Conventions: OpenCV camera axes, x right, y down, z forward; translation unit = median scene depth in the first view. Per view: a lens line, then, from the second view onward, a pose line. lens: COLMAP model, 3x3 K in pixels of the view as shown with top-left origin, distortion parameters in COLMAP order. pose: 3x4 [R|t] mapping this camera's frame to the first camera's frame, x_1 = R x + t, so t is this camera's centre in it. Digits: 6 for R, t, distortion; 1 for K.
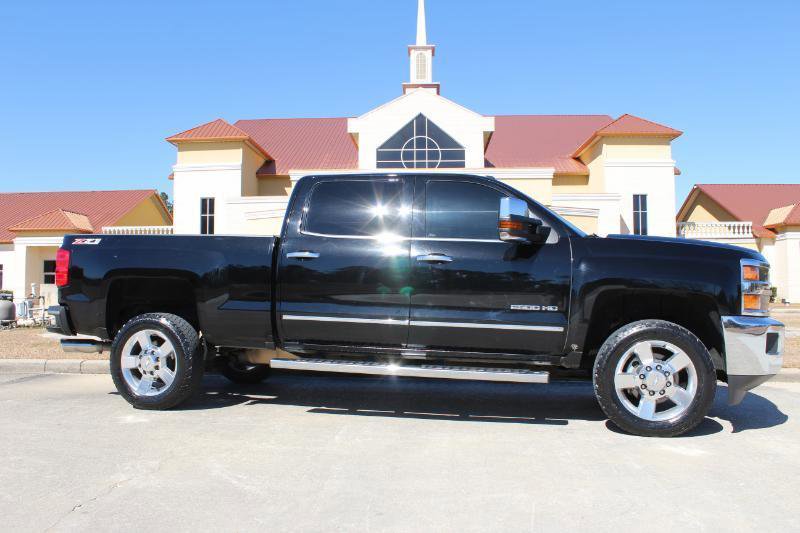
lens RADIAL K [[660.9, 0, 396.2], [0, 660.9, 260.3], [0, 0, 1]] dist [-0.172449, 0.149738]
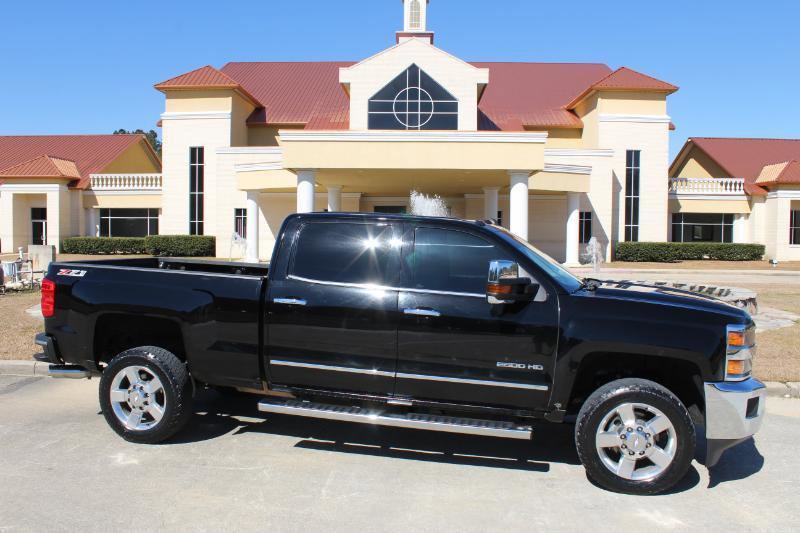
lens RADIAL K [[660.9, 0, 396.2], [0, 660.9, 260.3], [0, 0, 1]] dist [-0.172449, 0.149738]
pose [[0.999810, 0.012781, 0.014717, 0.003000], [-0.014096, 0.995563, 0.093038, -0.147266], [-0.013462, -0.093227, 0.995554, 0.013593]]
